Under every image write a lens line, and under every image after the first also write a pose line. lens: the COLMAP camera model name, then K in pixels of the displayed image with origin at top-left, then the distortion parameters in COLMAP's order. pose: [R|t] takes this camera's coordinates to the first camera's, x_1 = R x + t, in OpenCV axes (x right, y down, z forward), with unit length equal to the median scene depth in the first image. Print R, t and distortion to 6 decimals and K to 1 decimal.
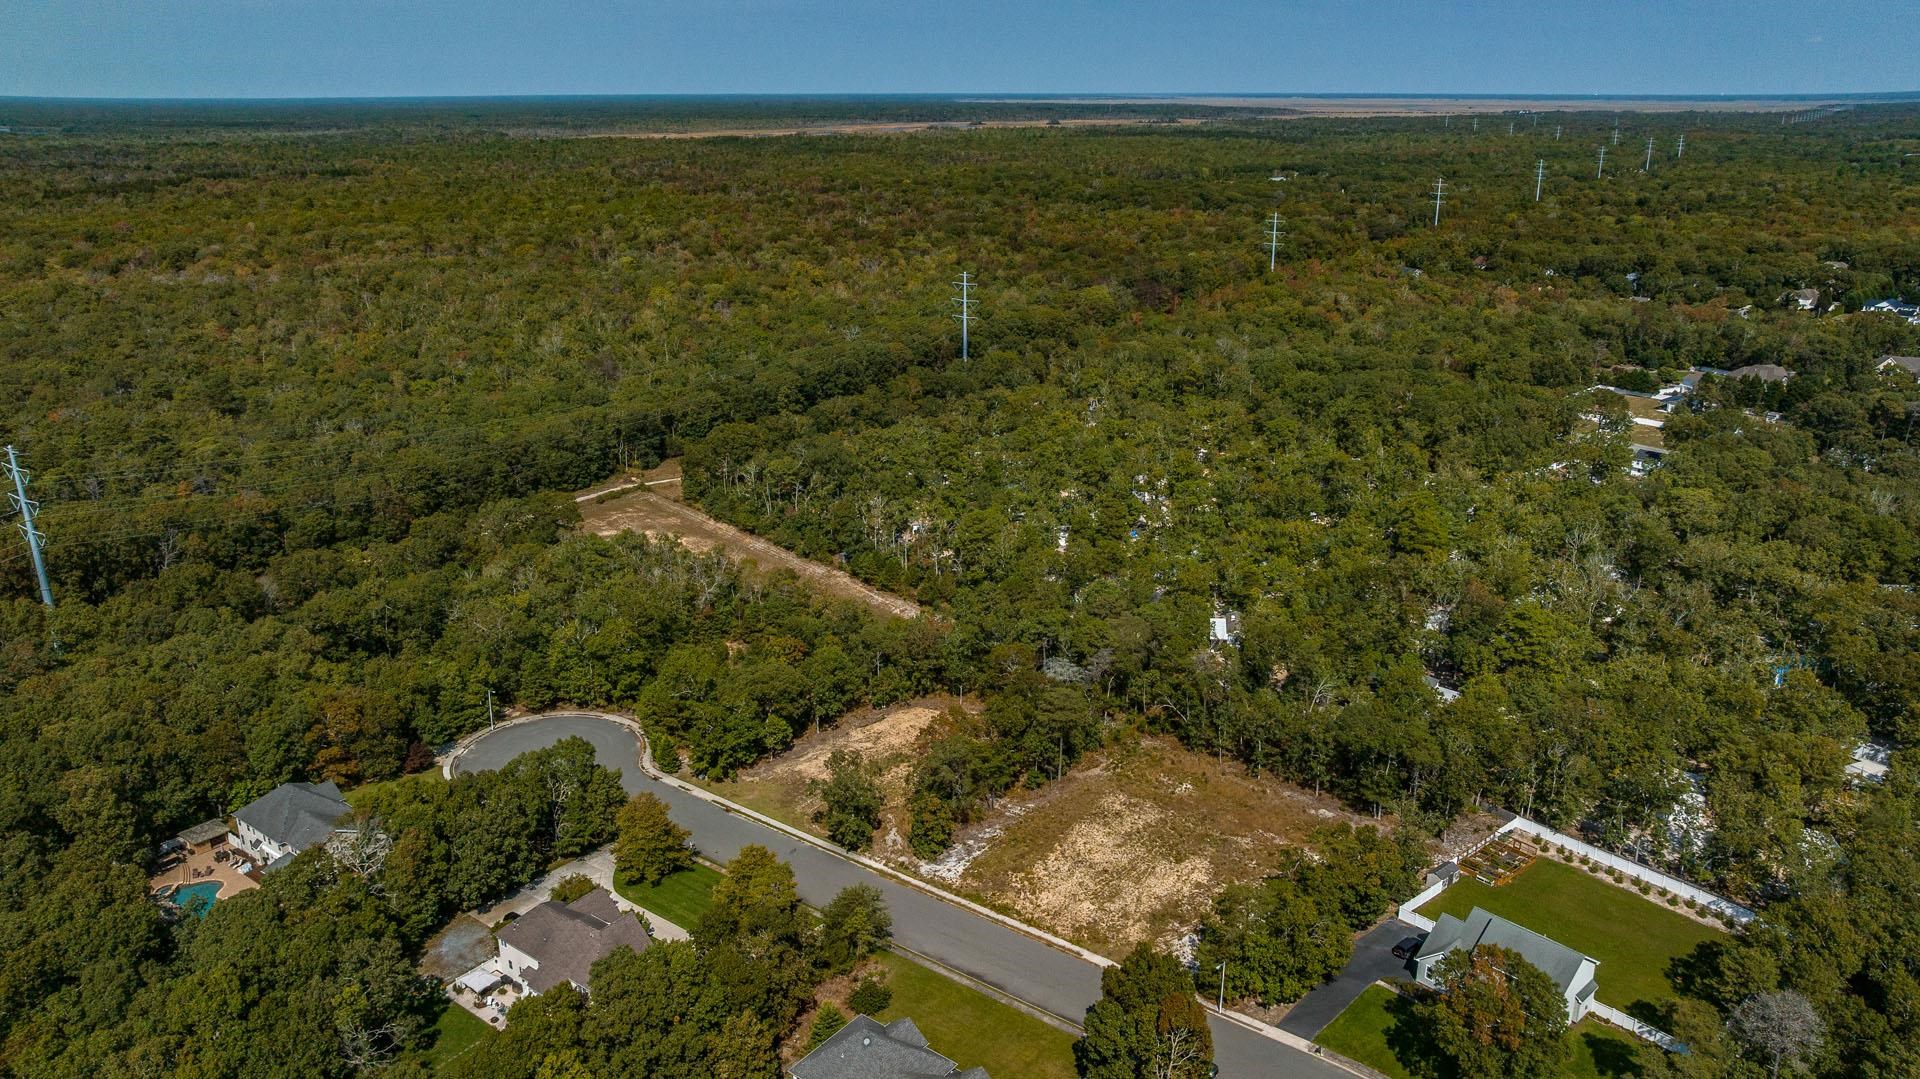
lens RADIAL K [[1346.3, 0, 968.9], [0, 1346.3, 535.1], [0, 0, 1]] dist [-0.024848, 0.005790]
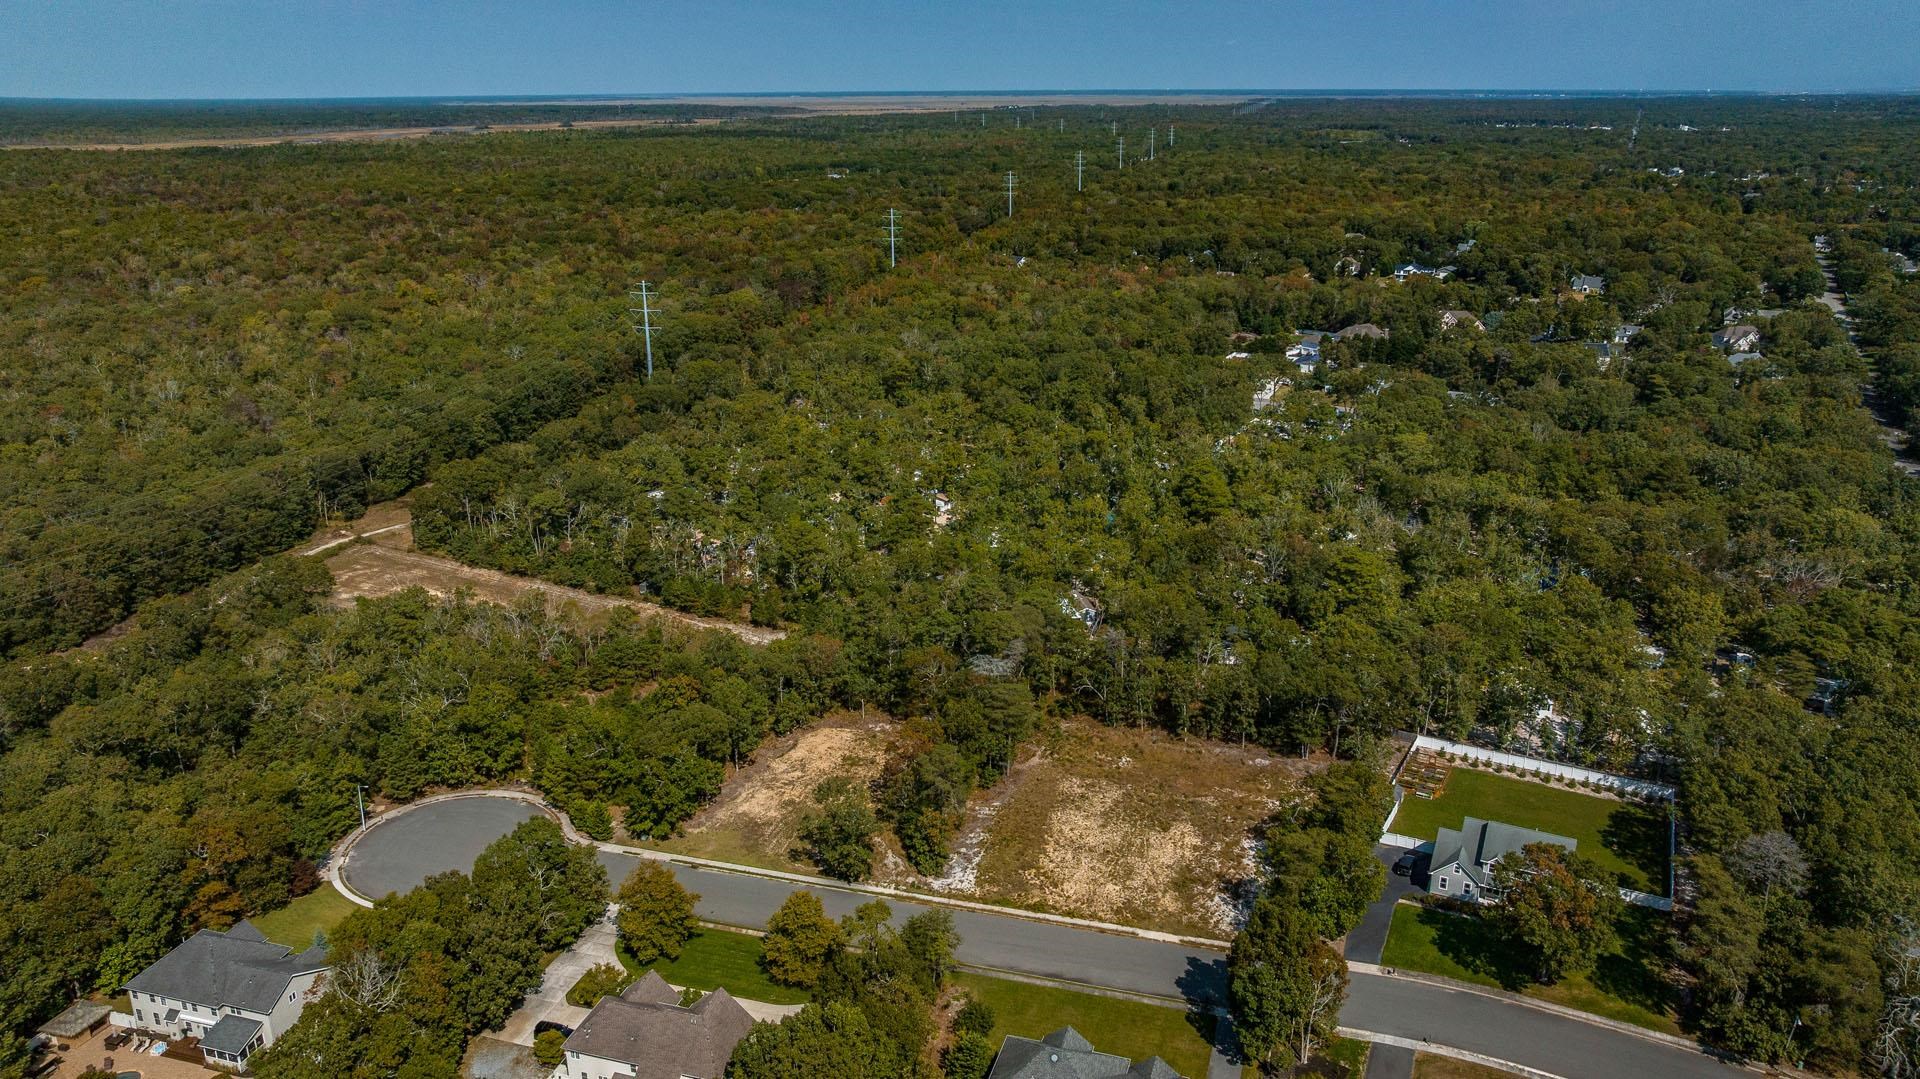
lens RADIAL K [[1347.6, 0, 965.4], [0, 1347.6, 534.5], [0, 0, 1]] dist [-0.036756, 0.039022]
pose [[0.939240, -0.112605, 0.324266, -0.263522], [0.112654, 0.993459, 0.018685, -0.018527], [-0.324249, 0.018980, 0.945781, 0.053865]]
